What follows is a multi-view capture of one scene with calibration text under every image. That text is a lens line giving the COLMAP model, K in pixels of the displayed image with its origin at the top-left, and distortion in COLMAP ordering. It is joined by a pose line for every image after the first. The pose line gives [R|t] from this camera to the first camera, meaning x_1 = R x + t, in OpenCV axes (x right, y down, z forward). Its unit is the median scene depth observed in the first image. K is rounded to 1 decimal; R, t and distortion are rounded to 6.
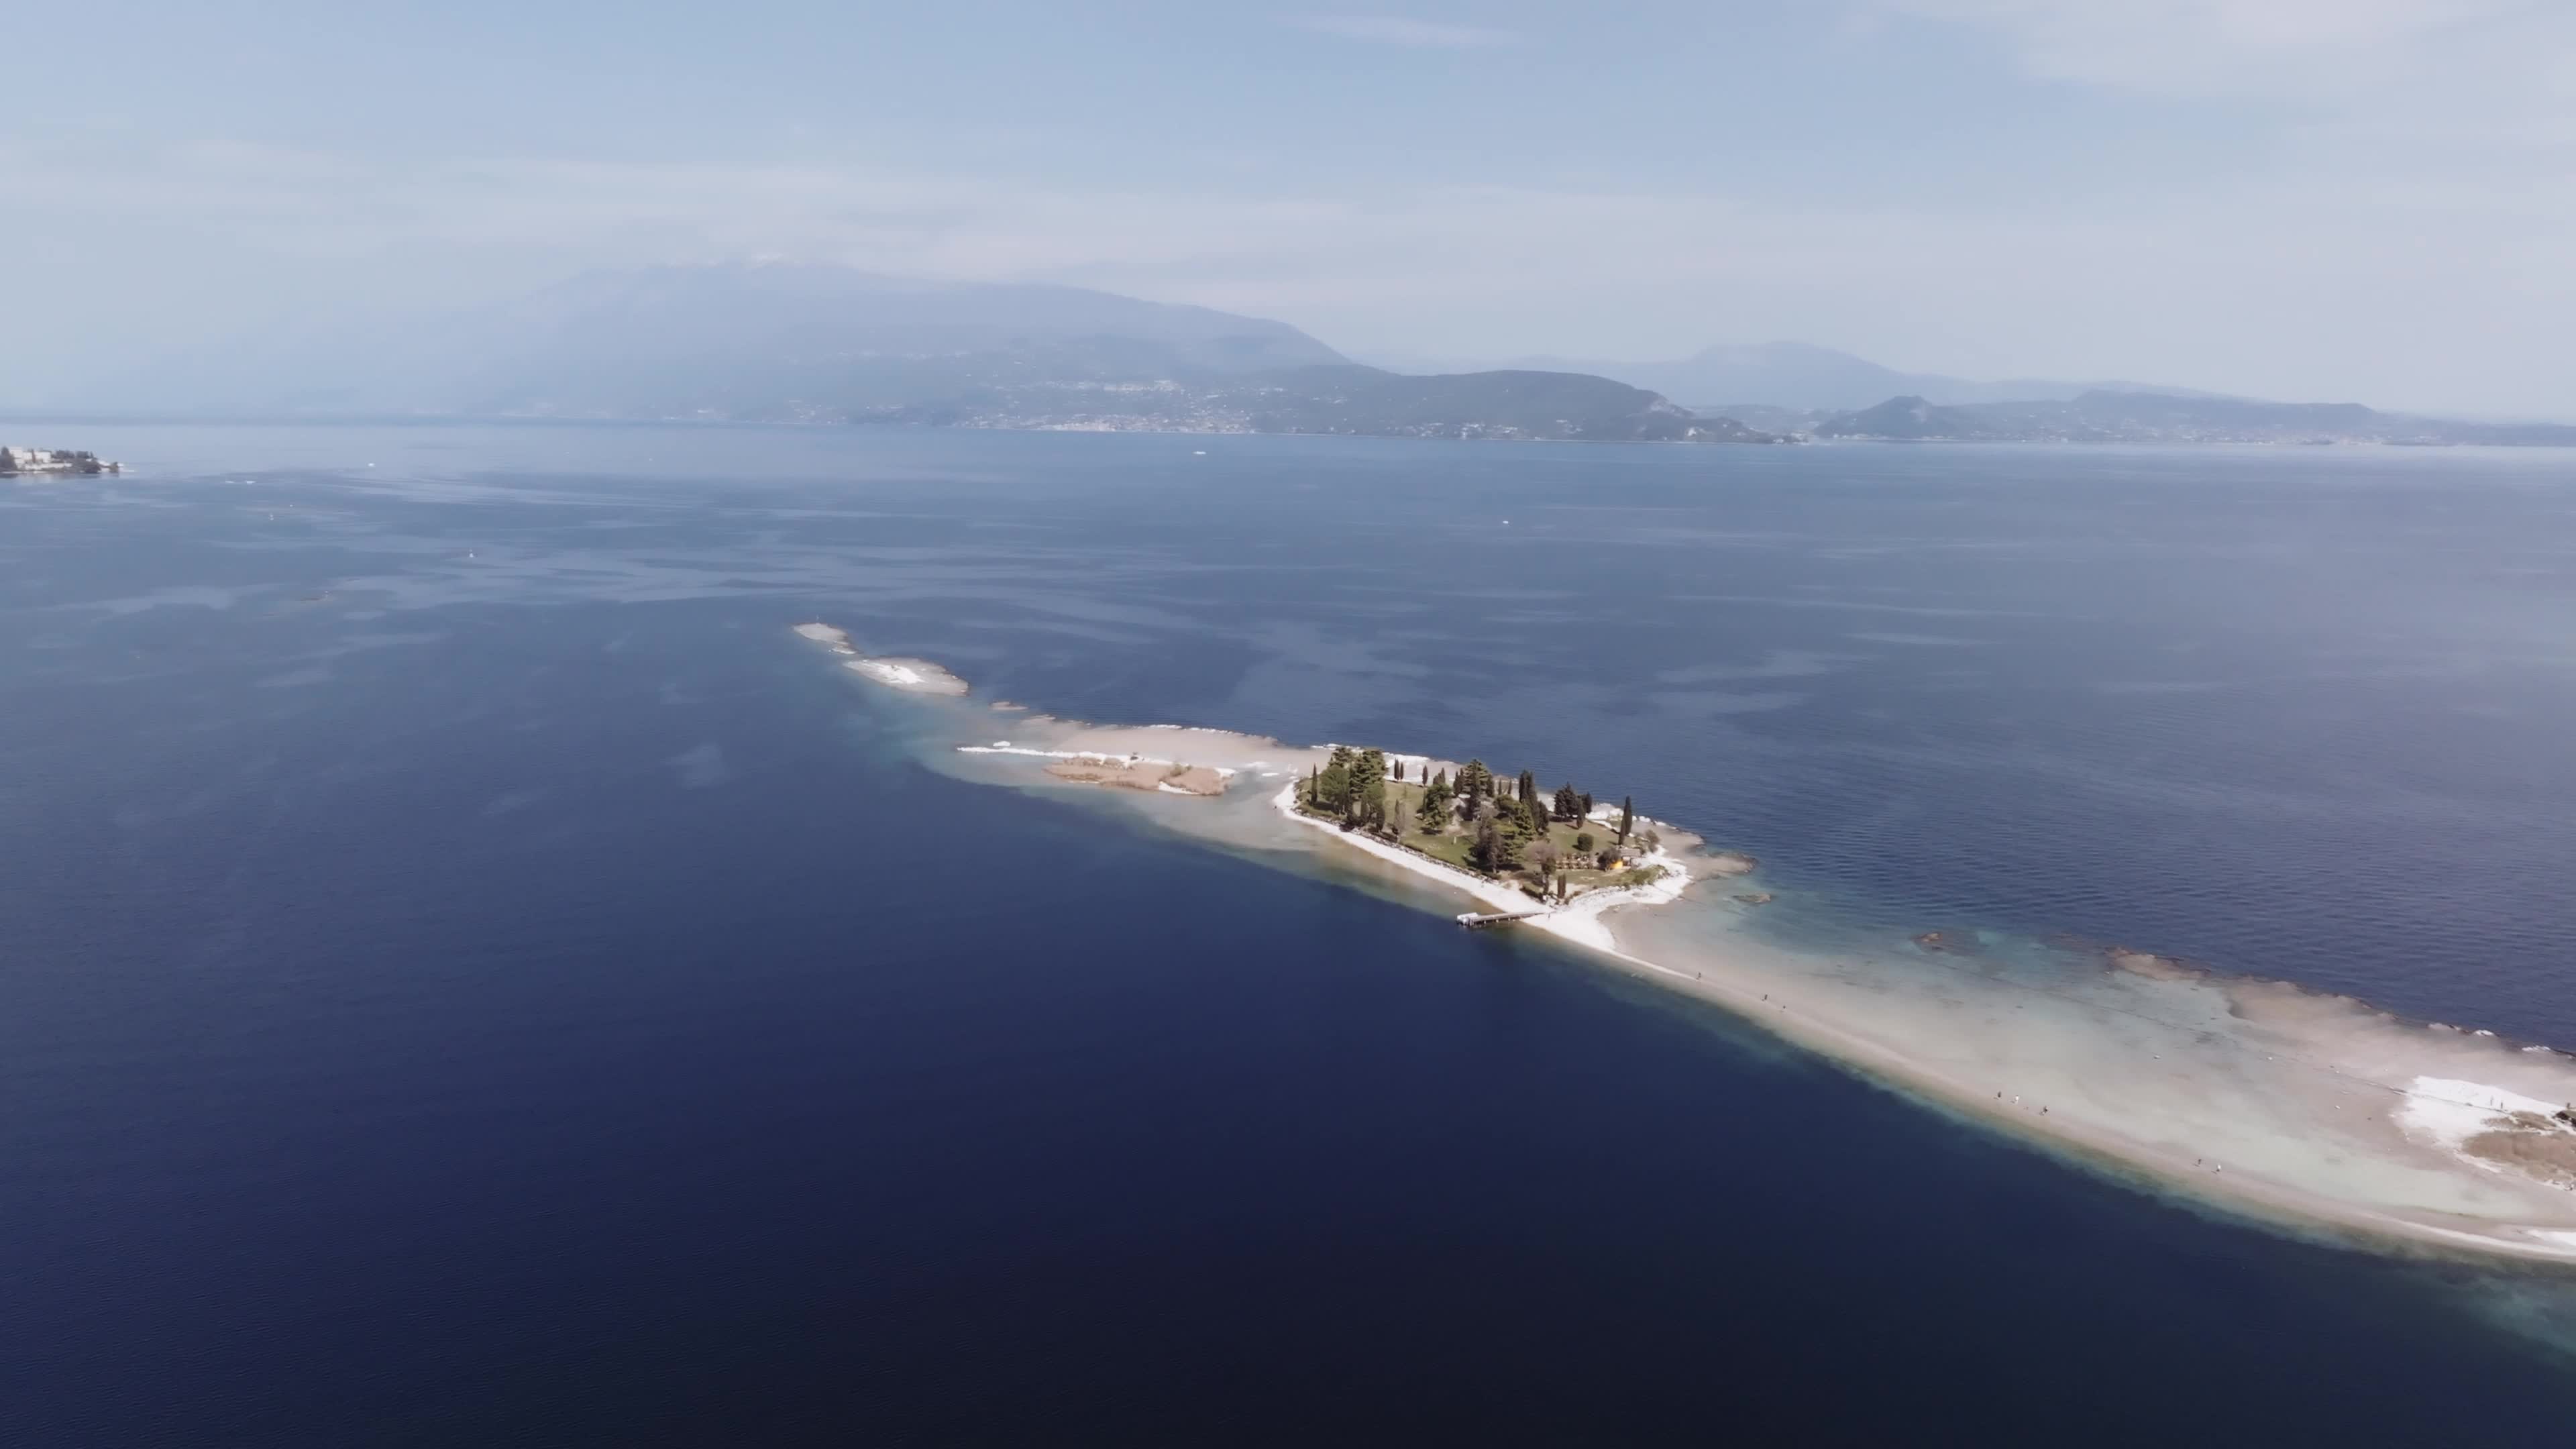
lens RADIAL K [[1812.4, 0, 1288.0], [0, 1812.4, 724.5], [0, 0, 1]] dist [0.000928, 0.016450]
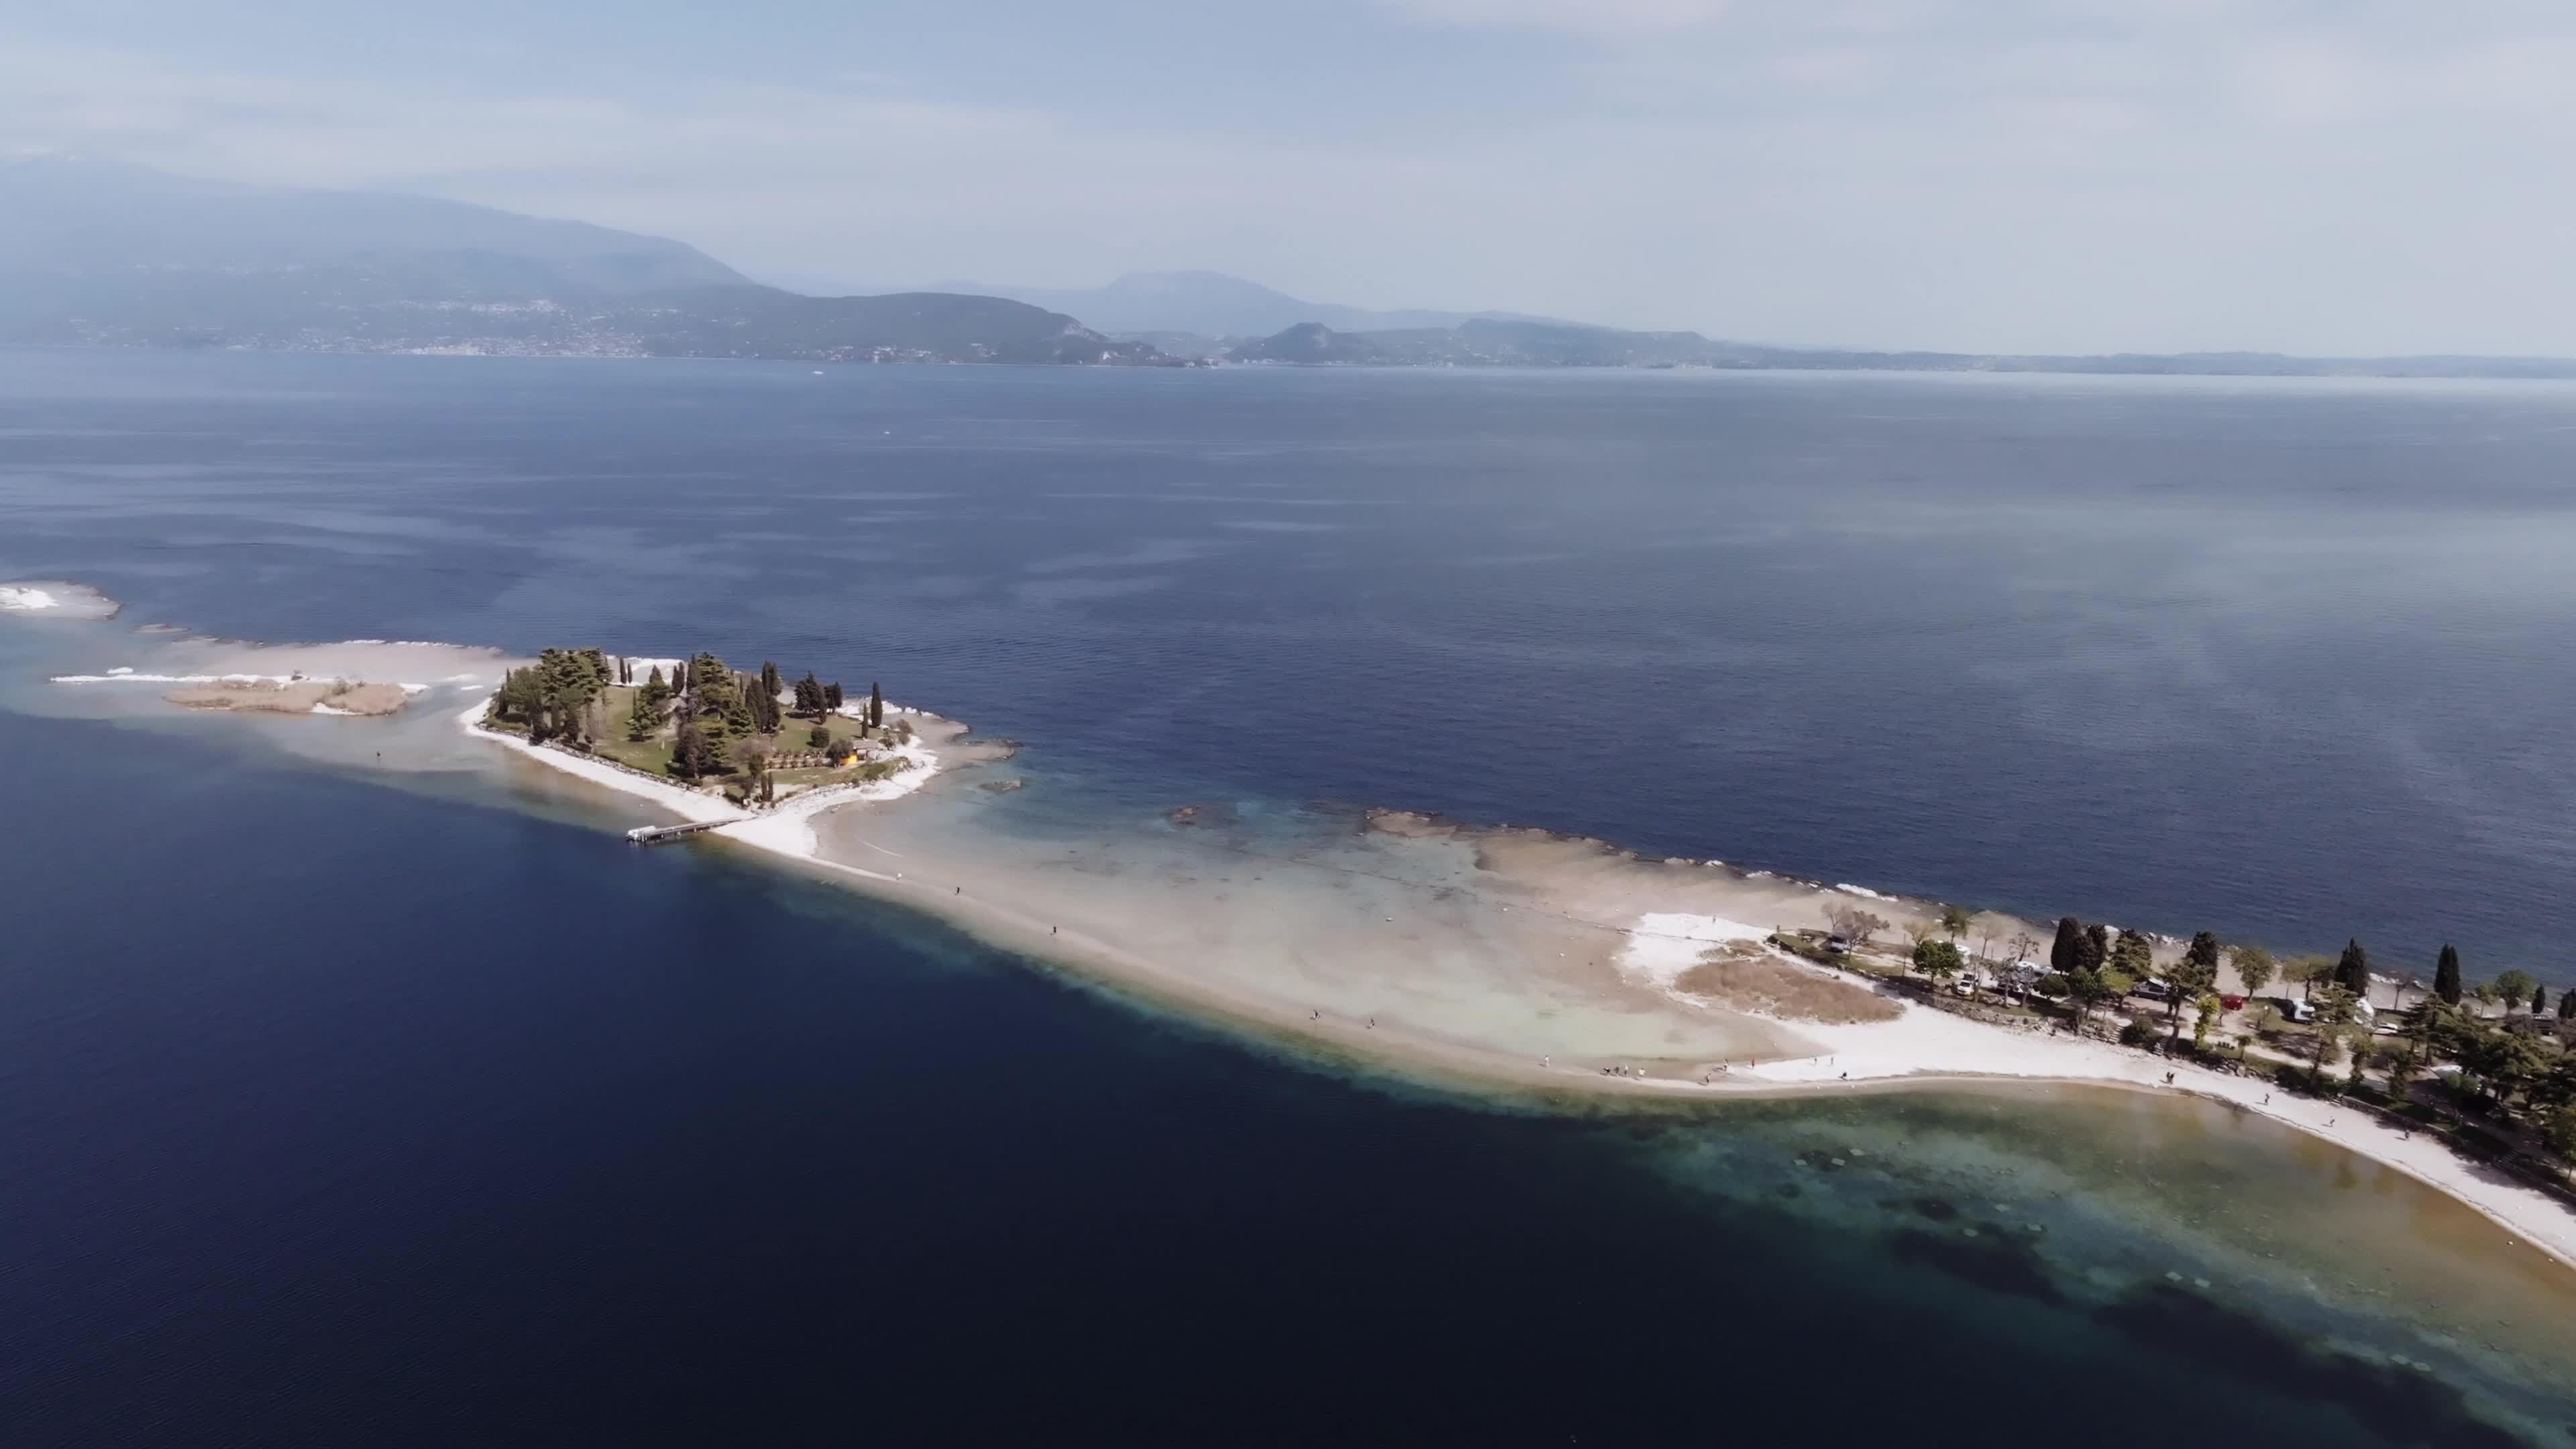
lens RADIAL K [[1810.3, 0, 1288.0], [0, 1810.3, 724.5], [0, 0, 1]] dist [0.003628, 0.002823]
pose [[0.952606, -0.060964, 0.298037, 0.101919], [0.049579, 0.997728, 0.045619, 0.026181], [-0.300141, -0.028680, 0.953464, 0.099297]]
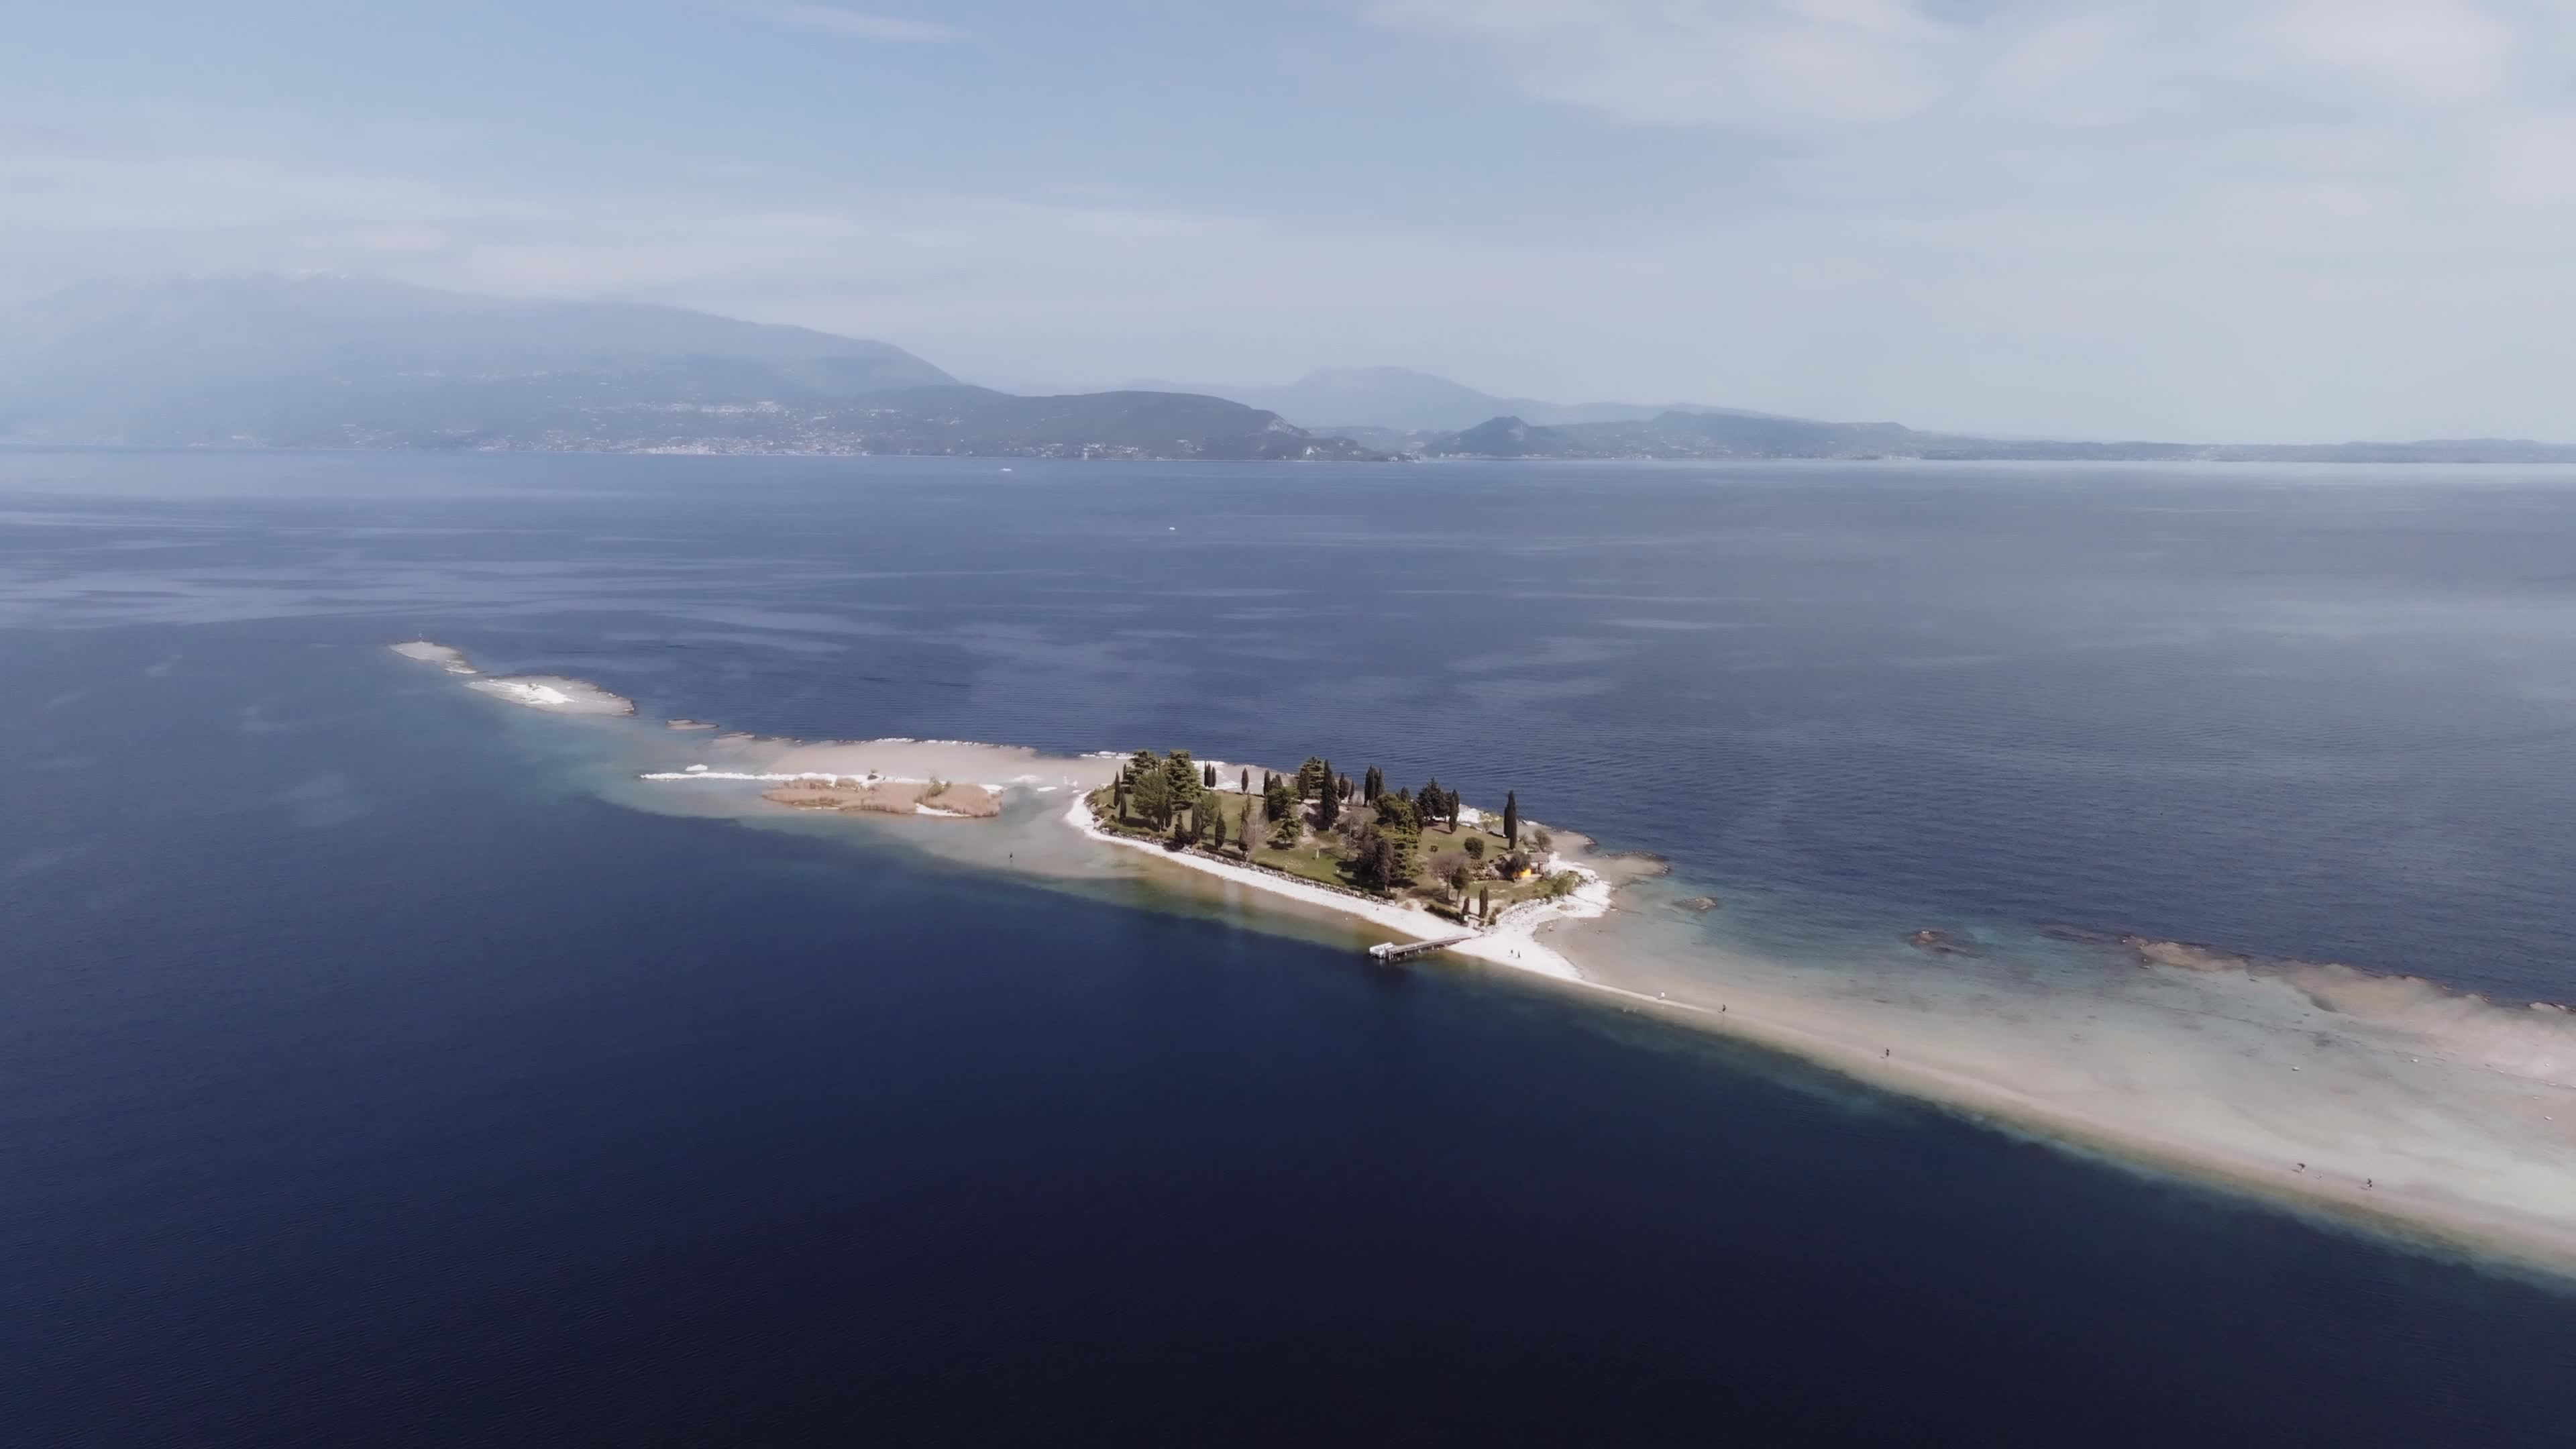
lens RADIAL K [[1810.3, 0, 1288.0], [0, 1810.3, 724.5], [0, 0, 1]] dist [0.003628, 0.002823]
pose [[0.977532, -0.037793, 0.207373, -0.075385], [0.040563, 0.999135, -0.009123, 0.010581], [-0.206849, 0.017330, 0.978219, 0.175875]]
